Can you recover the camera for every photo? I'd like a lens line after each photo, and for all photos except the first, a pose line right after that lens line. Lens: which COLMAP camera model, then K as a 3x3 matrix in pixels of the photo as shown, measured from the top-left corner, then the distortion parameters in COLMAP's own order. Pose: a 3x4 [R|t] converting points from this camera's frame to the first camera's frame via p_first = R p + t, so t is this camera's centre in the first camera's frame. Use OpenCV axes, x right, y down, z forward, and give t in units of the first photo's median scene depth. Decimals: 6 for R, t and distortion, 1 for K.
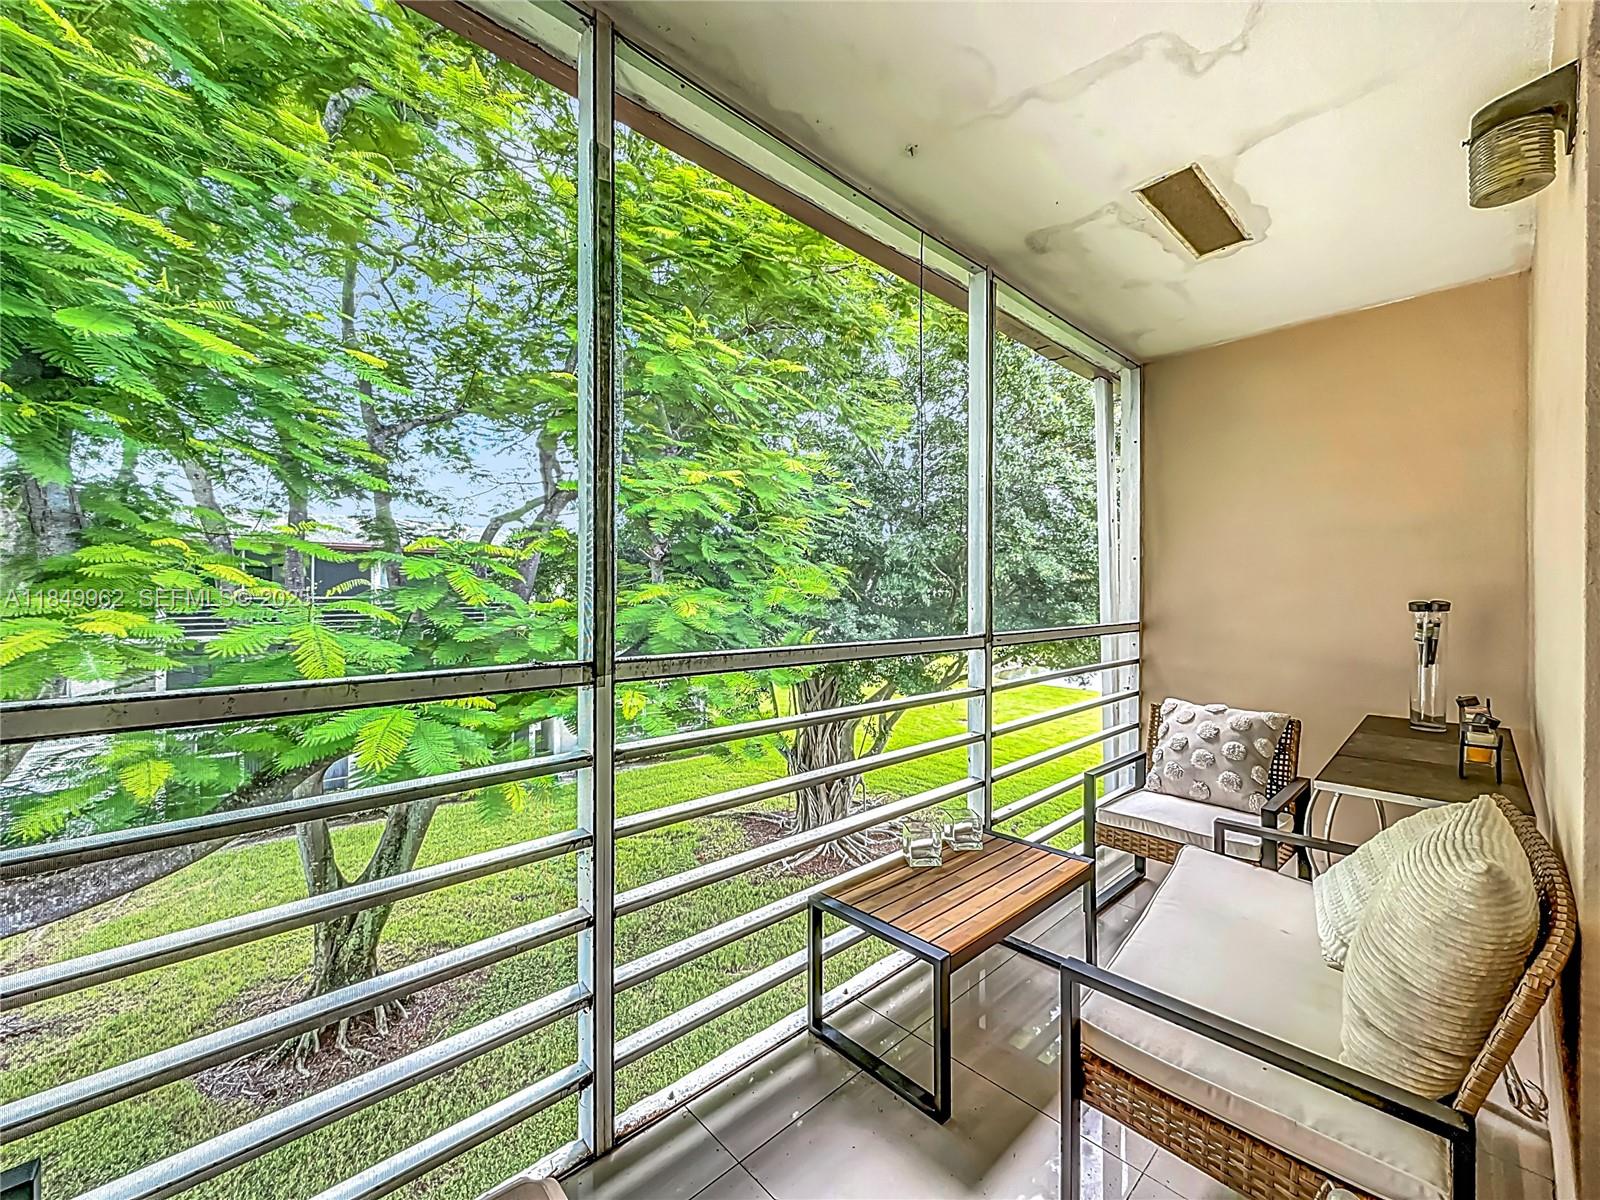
lens RADIAL K [[644.7, 0, 799.2], [0, 644.7, 597.4], [0, 0, 1]] dist [-0.000202, -0.000012]
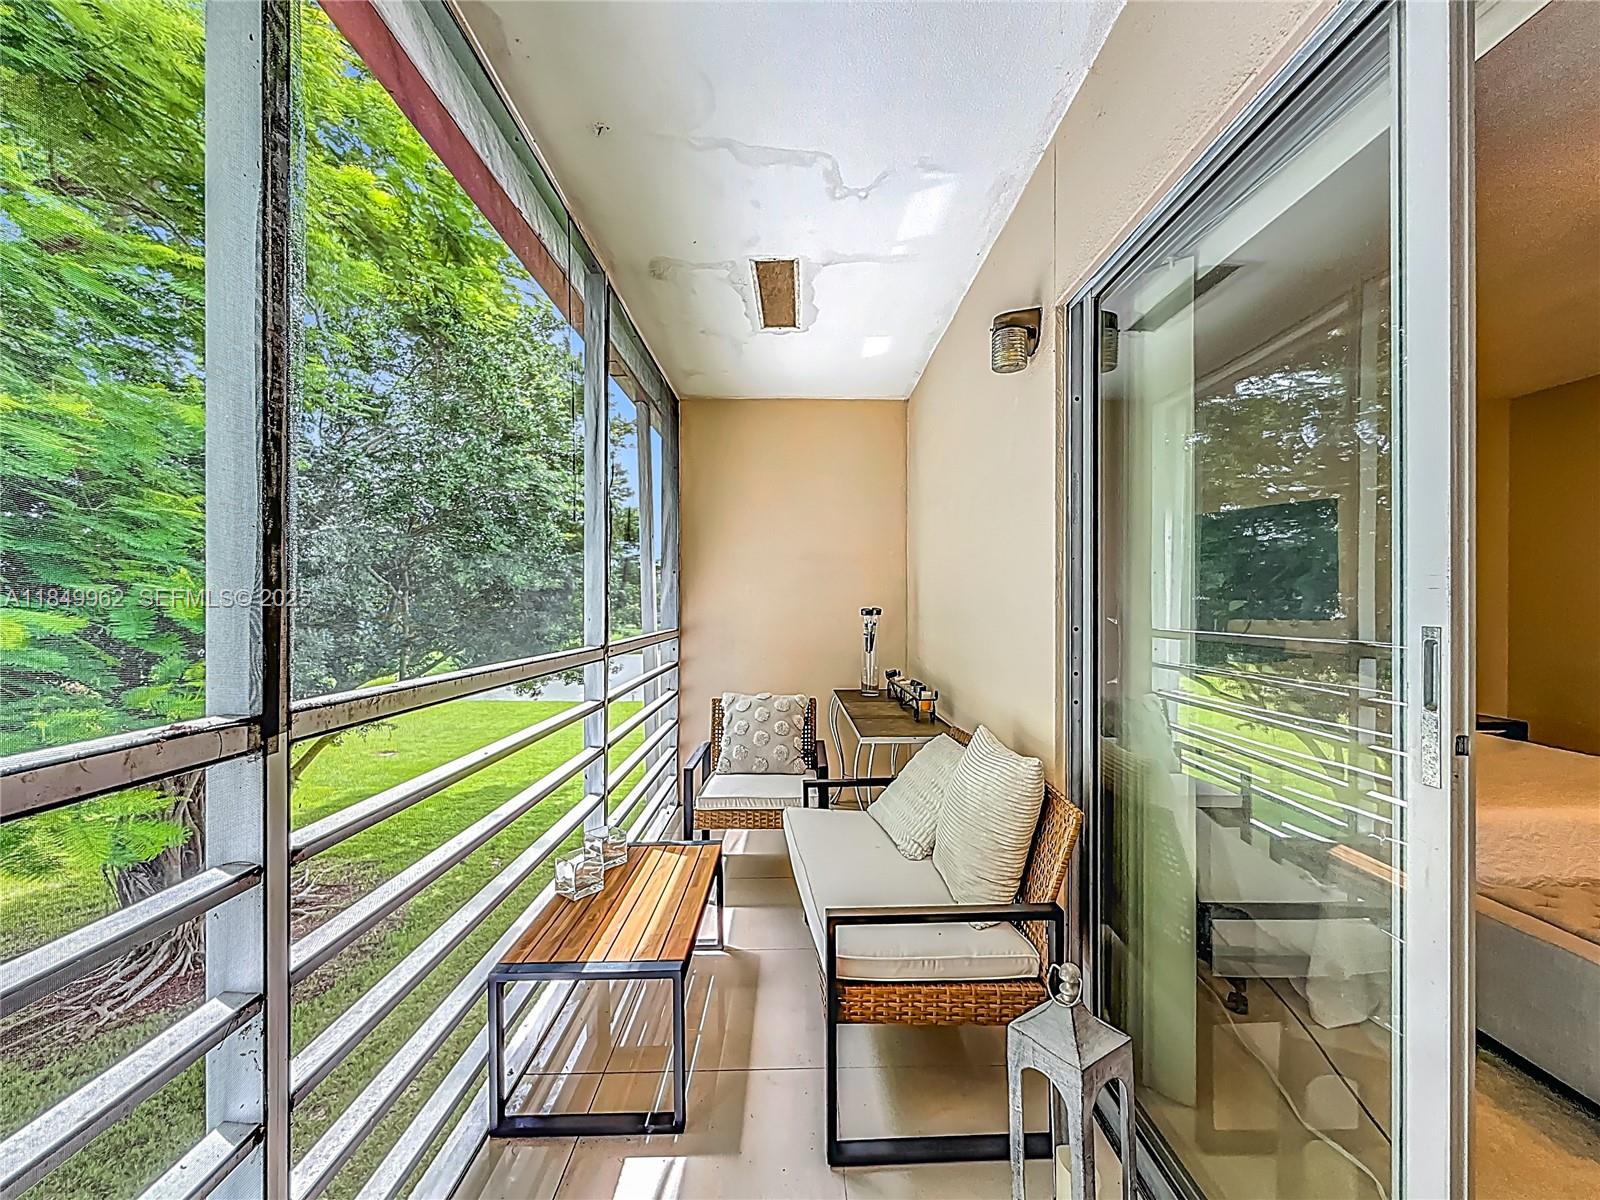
lens RADIAL K [[657.1, 0, 802.0], [0, 657.1, 608.4], [0, 0, 1]] dist [-0.000856, -0.000268]
pose [[0.669496, -0.007067, 0.742782, -0.277079], [0.005798, 0.999974, 0.004288, -0.001404], [-0.742793, 0.001436, 0.669519, 0.119467]]
